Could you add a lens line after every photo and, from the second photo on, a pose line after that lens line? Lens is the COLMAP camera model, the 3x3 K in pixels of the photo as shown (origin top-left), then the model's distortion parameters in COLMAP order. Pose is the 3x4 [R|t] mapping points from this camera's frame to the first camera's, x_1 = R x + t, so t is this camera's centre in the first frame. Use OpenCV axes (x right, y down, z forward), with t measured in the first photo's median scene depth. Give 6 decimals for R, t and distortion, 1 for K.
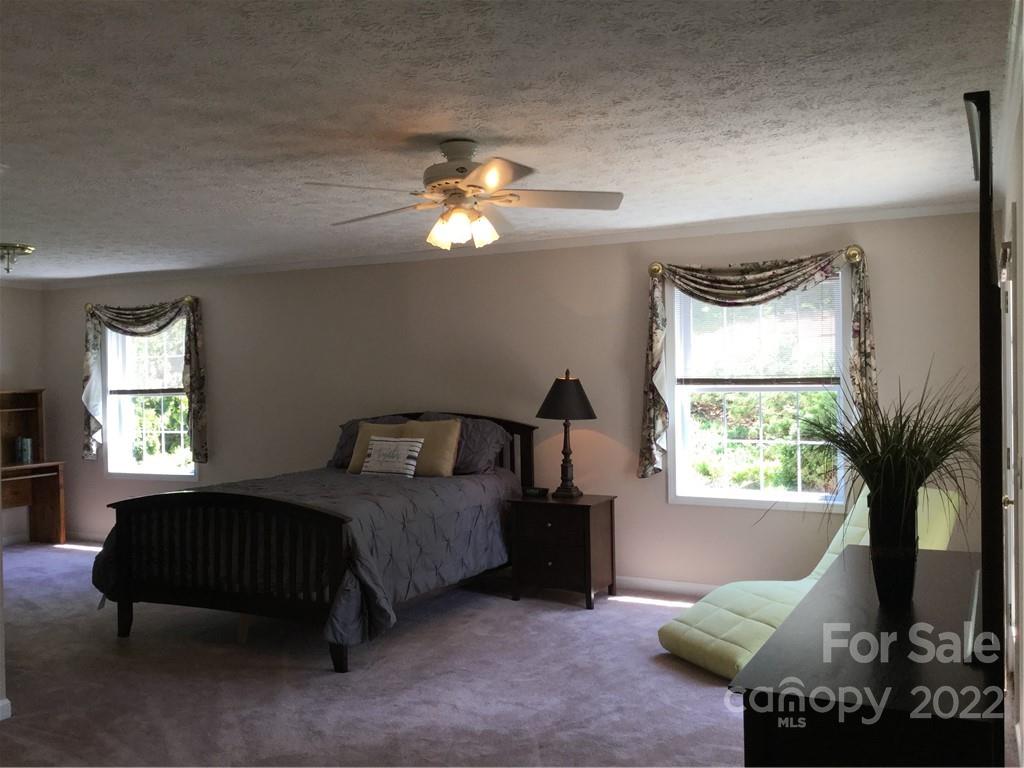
lens RADIAL K [[924.9, 0, 506.6], [0, 924.9, 386.0], [0, 0, 1]] dist [0.125491, -0.239869]
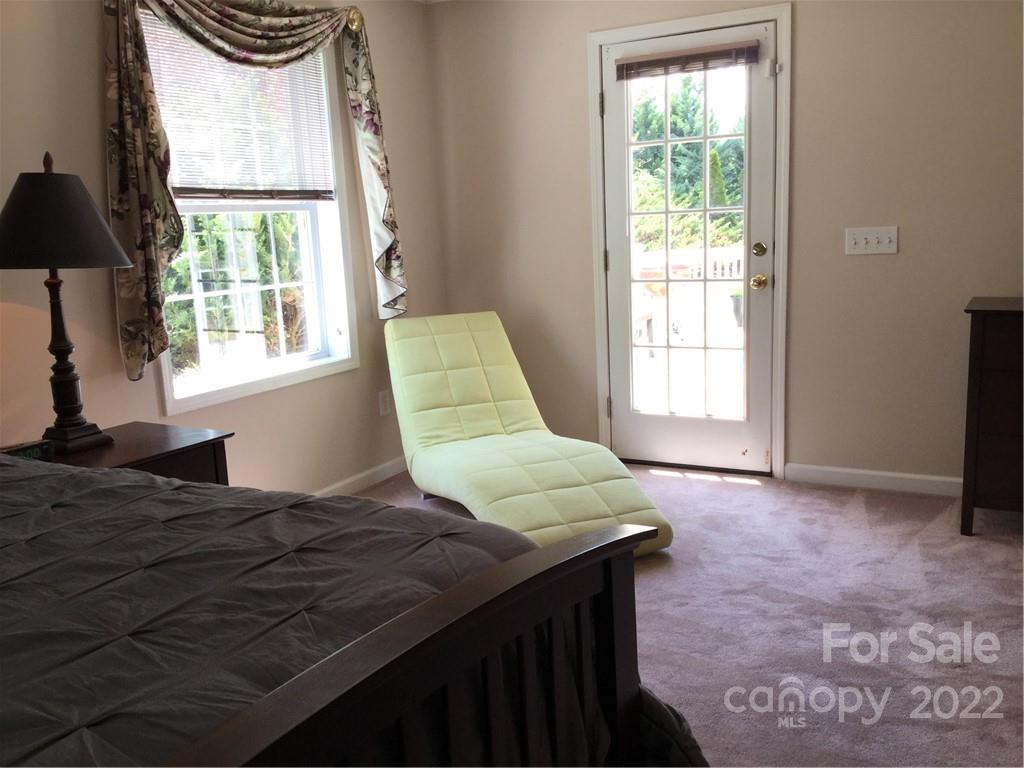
lens RADIAL K [[924.9, 0, 506.6], [0, 924.9, 386.0], [0, 0, 1]] dist [0.125491, -0.239869]
pose [[0.028581, -0.166168, 0.985683, -0.387703], [0.054206, 0.984893, 0.164463, 0.029347], [-0.998121, 0.048730, 0.037157, 0.811621]]
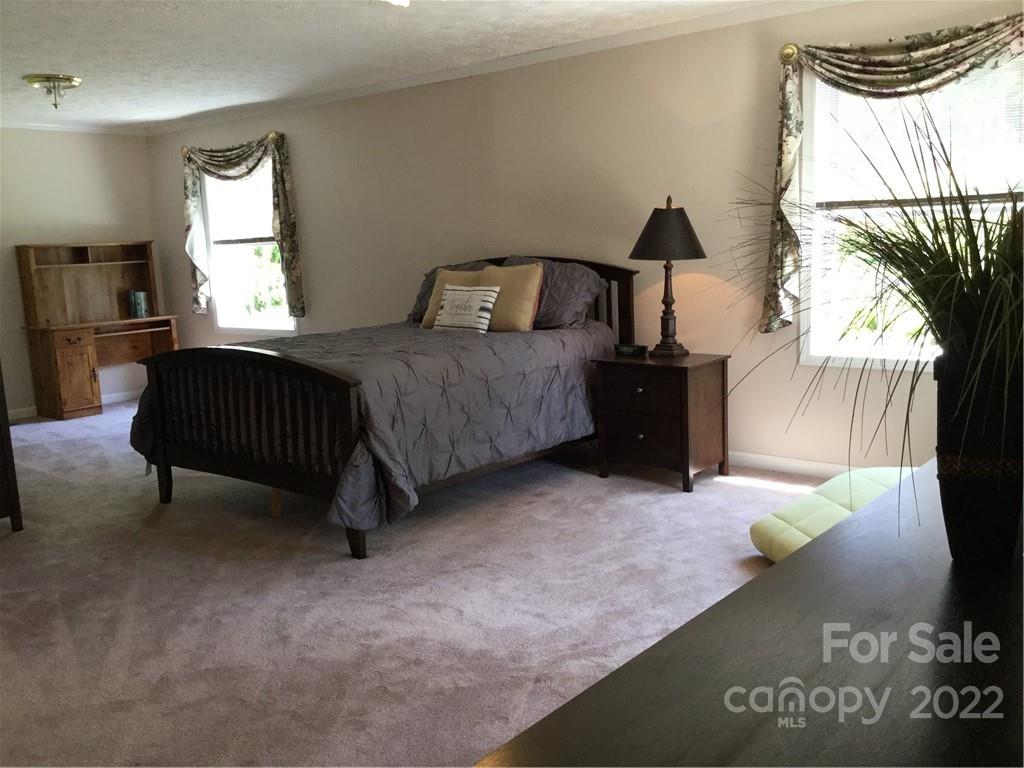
lens RADIAL K [[924.9, 0, 506.6], [0, 924.9, 386.0], [0, 0, 1]] dist [0.125491, -0.239869]
pose [[0.975579, 0.011747, -0.219333, 0.111087], [0.021908, 0.988385, 0.150381, 0.020612], [0.218552, -0.151514, 0.963991, 0.187190]]
